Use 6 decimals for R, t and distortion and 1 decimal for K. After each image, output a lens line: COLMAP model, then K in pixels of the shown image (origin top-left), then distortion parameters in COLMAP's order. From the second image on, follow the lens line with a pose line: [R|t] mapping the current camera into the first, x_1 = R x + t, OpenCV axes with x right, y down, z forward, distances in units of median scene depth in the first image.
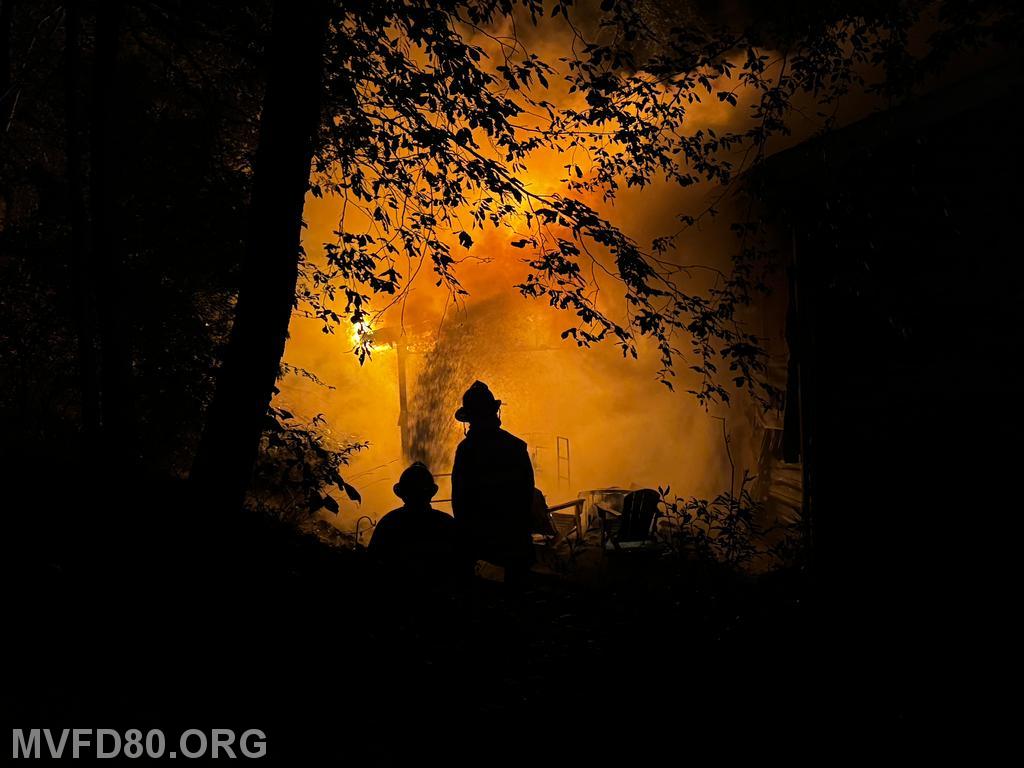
lens RADIAL K [[1075.4, 0, 512.0], [0, 1075.4, 384.0], [0, 0, 1]] dist [0.062251, 0.003202]
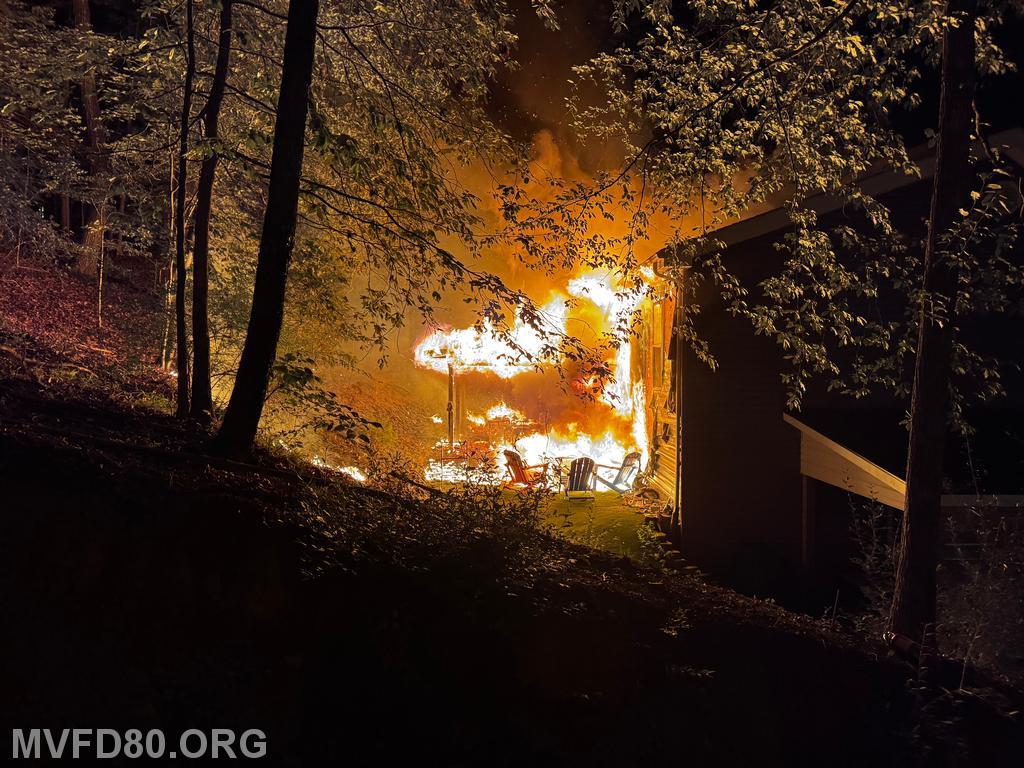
lens RADIAL K [[715.8, 0, 512.0], [0, 715.8, 384.0], [0, 0, 1]] dist [0.001663, 0.000011]
pose [[0.996746, 0.047686, -0.064982, 0.134042], [-0.048010, 0.998841, -0.003438, -0.002135], [0.064743, 0.006547, 0.997881, -0.077736]]
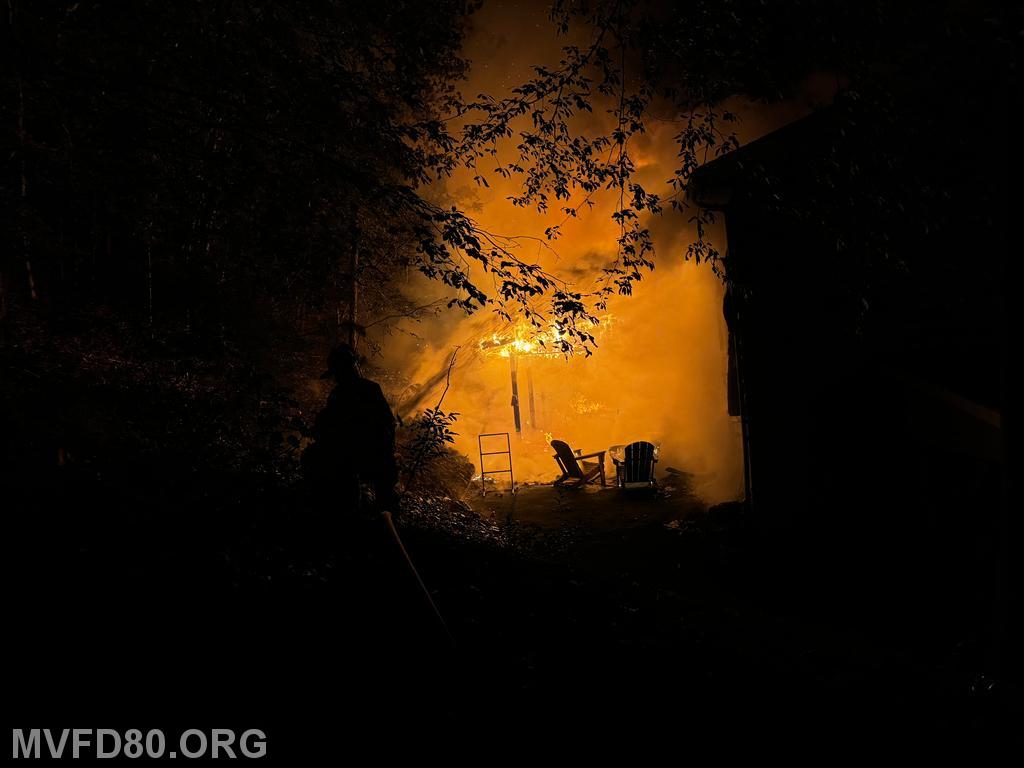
lens RADIAL K [[715.8, 0, 512.0], [0, 715.8, 384.0], [0, 0, 1]] dist [0.001663, 0.000011]
pose [[0.971813, -0.033238, -0.233397, 0.292176], [0.031454, 0.999441, -0.011363, 0.053510], [0.233644, 0.003701, 0.972315, 0.196669]]
